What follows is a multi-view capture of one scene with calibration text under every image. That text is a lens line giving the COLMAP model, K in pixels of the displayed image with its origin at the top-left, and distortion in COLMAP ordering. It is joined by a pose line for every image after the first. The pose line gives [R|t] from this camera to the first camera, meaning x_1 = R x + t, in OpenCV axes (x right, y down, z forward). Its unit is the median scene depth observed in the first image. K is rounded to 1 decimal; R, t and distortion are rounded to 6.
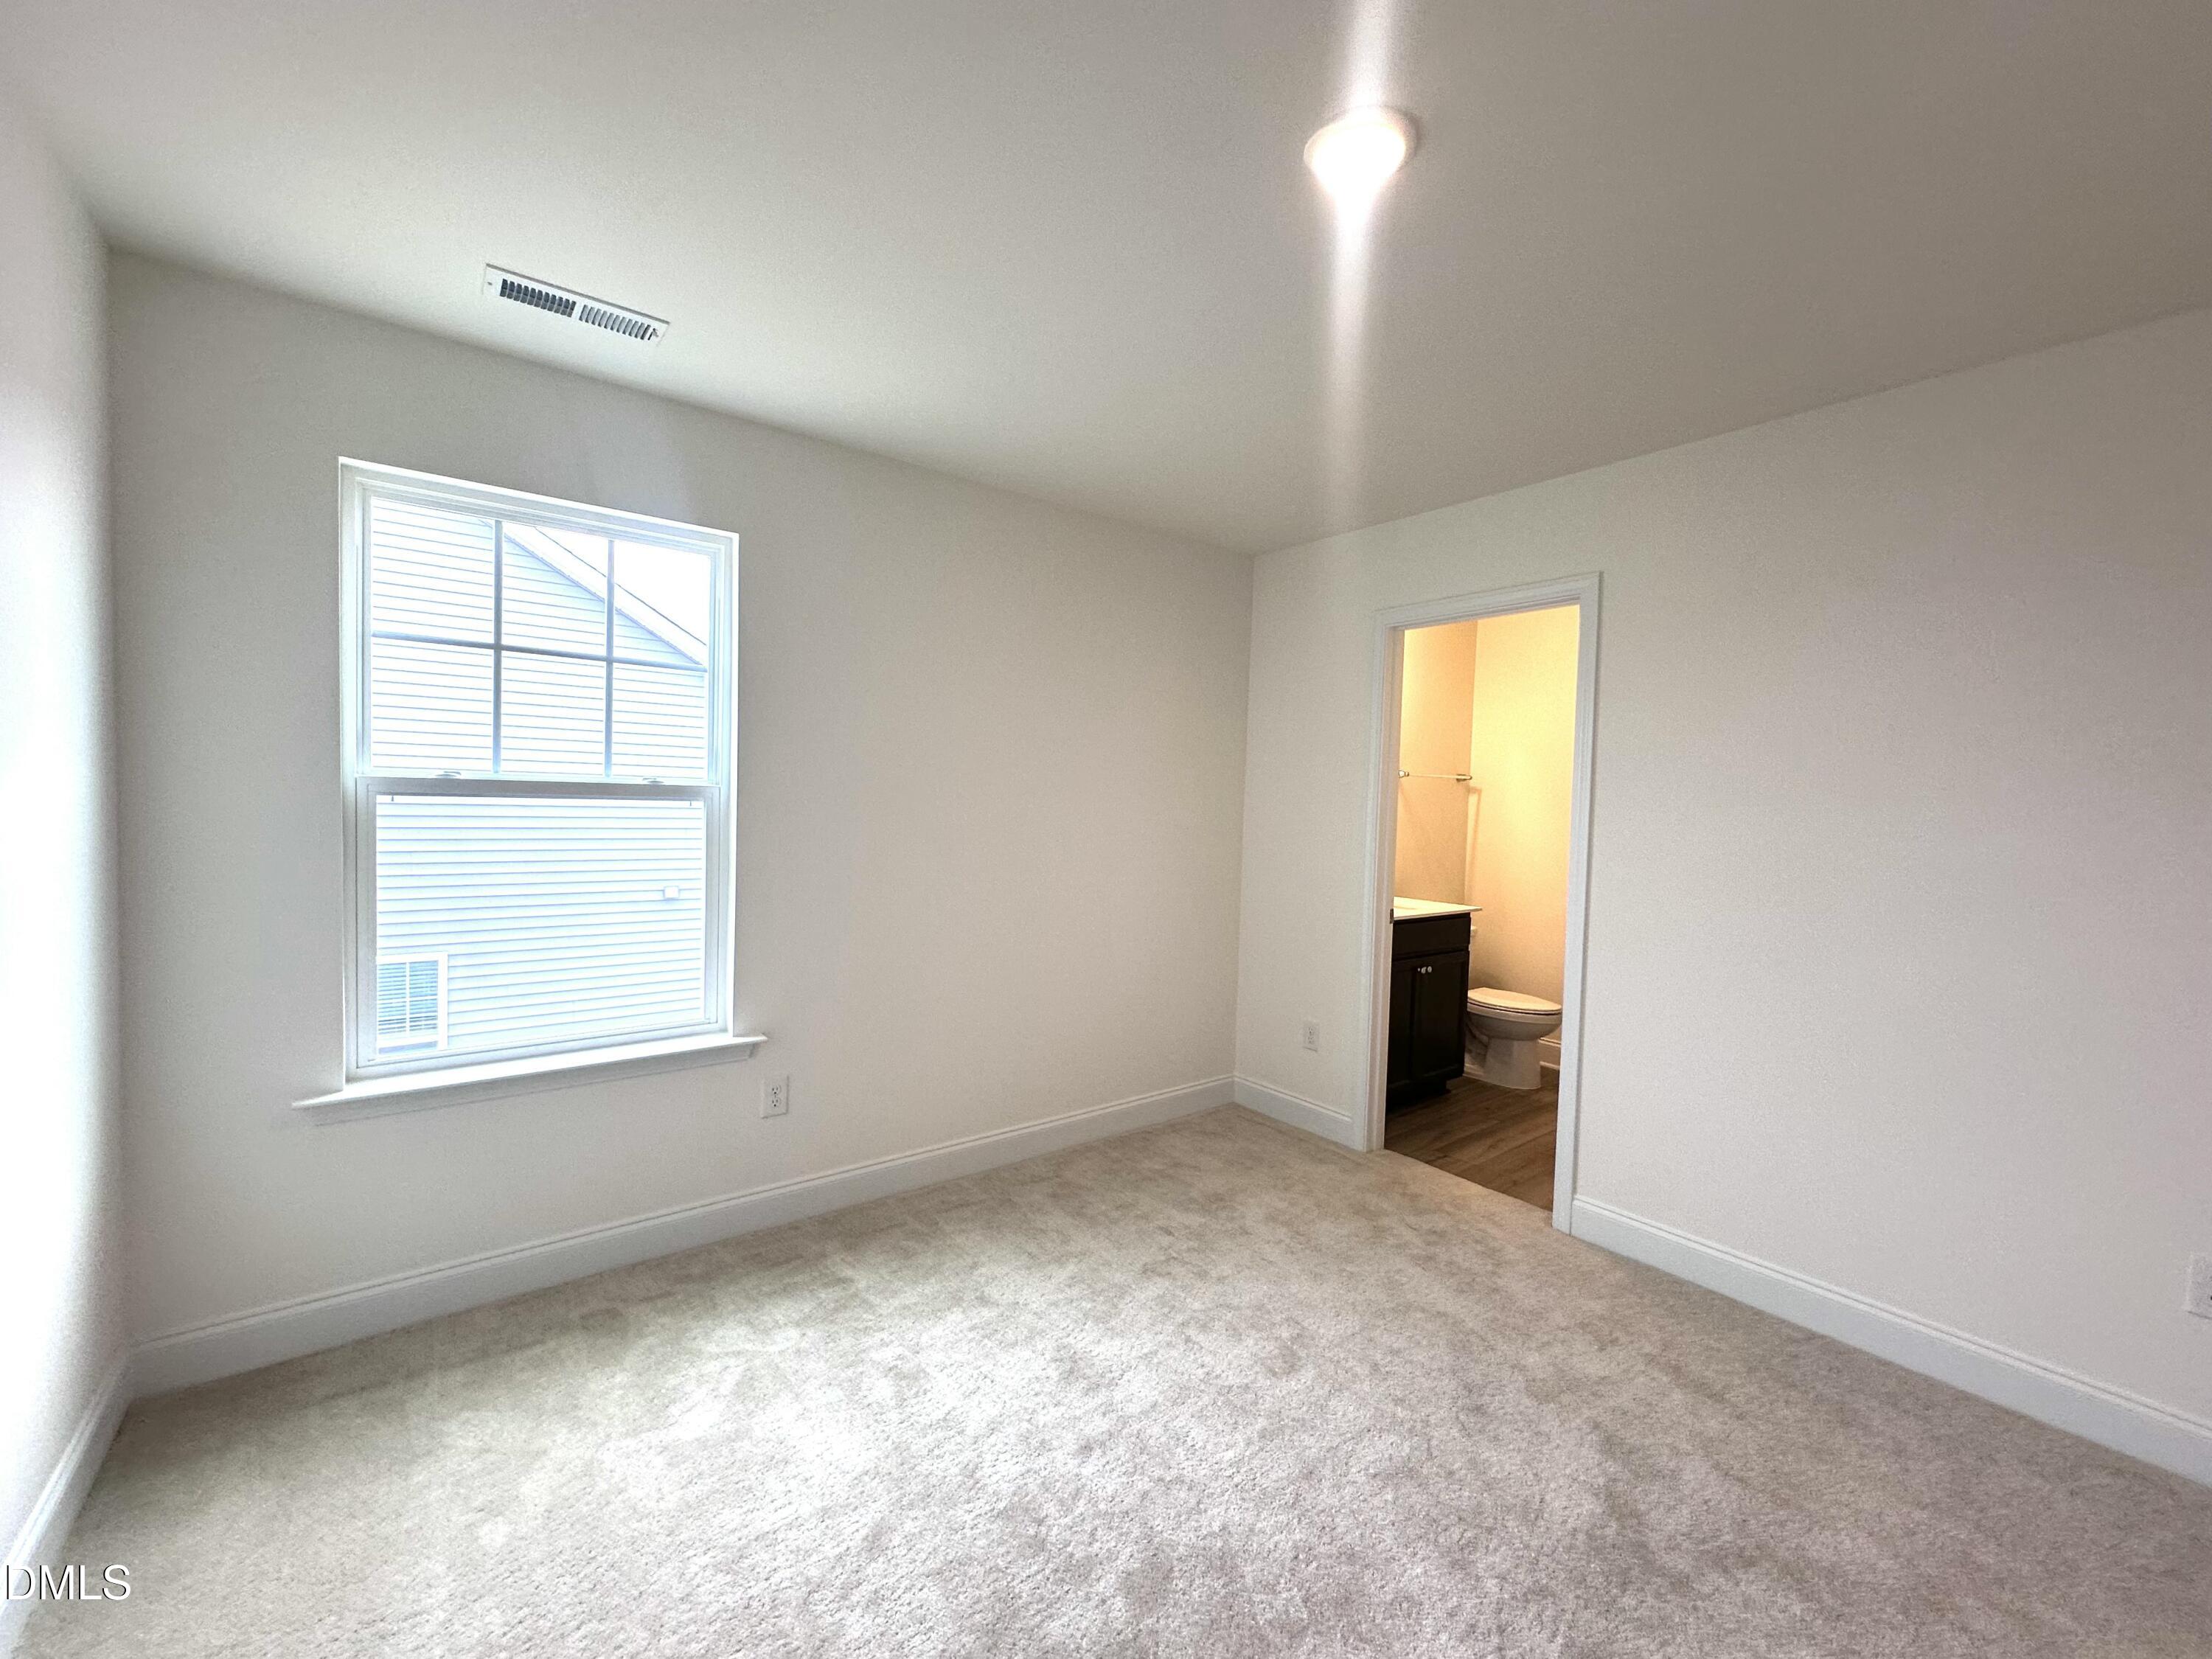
lens RADIAL K [[886.3, 0, 1103.5], [0, 886.3, 827.9], [0, 0, 1]] dist [-0.003119, -0.000090]
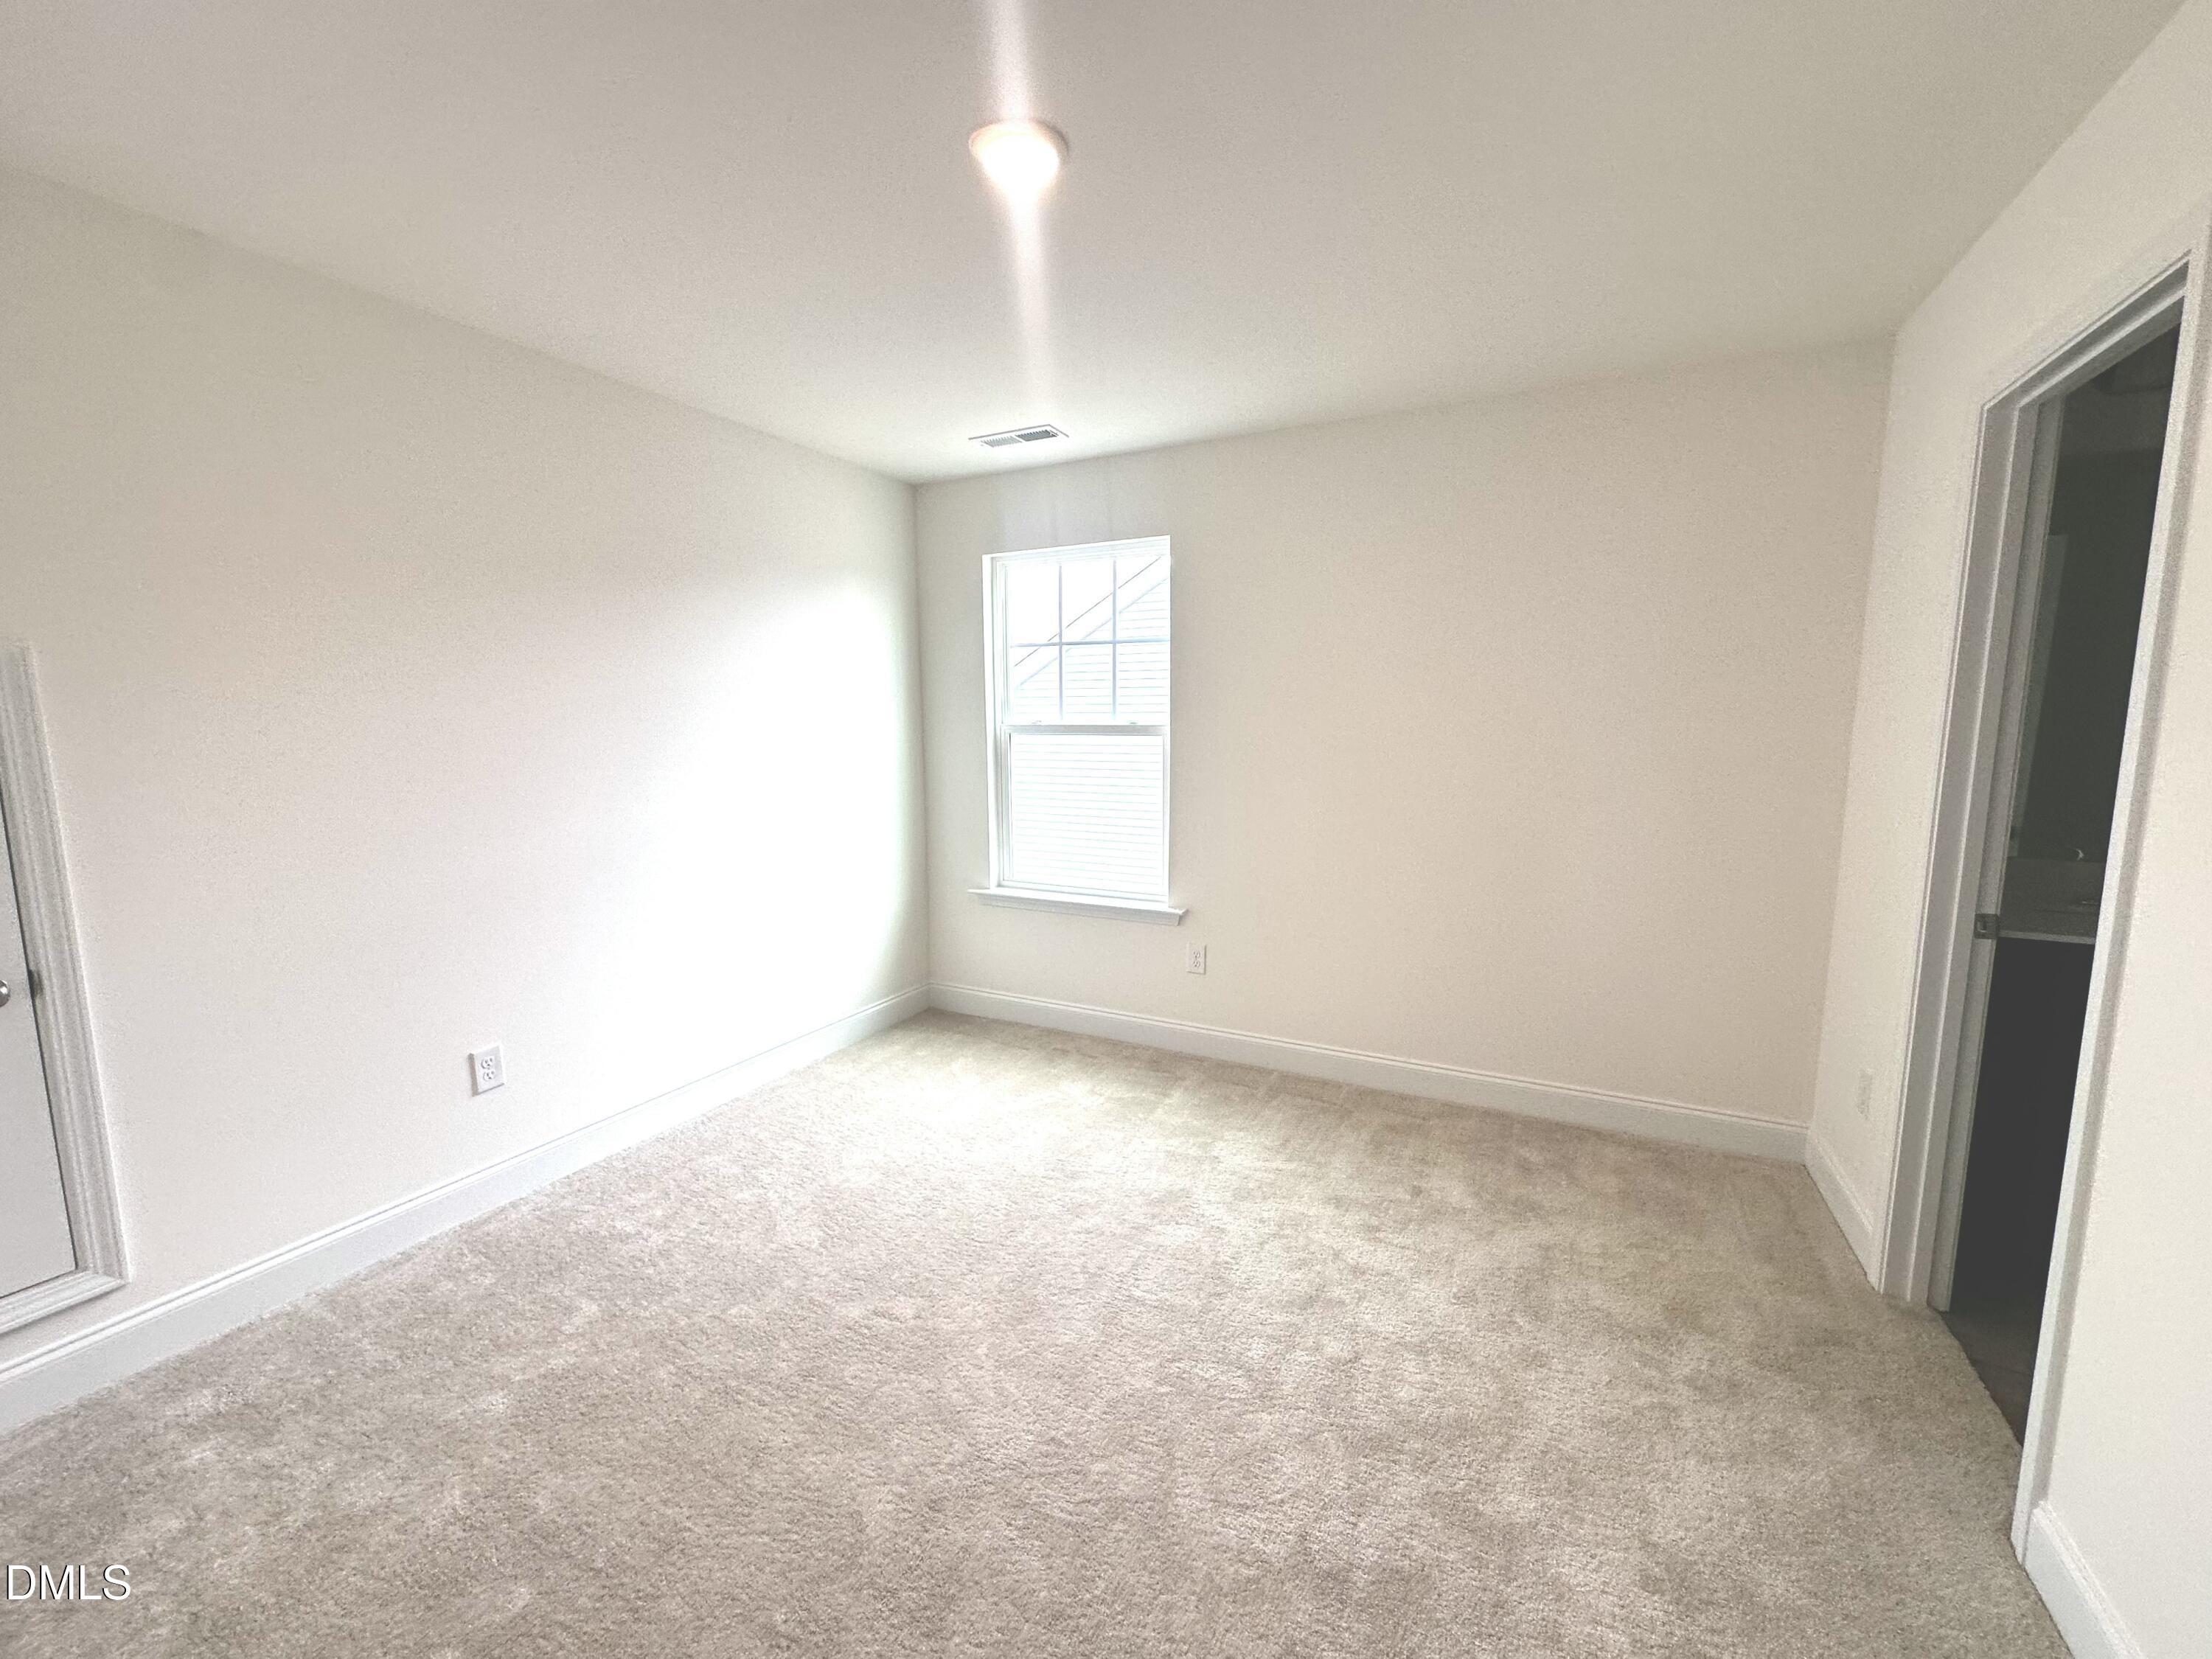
lens RADIAL K [[886.3, 0, 1103.5], [0, 886.3, 827.9], [0, 0, 1]] dist [-0.003119, -0.000090]
pose [[0.419090, 0.079442, -0.904463, 0.830171], [-0.019025, 0.996714, 0.078729, 0.006232], [0.907745, -0.015787, 0.419224, 0.352477]]
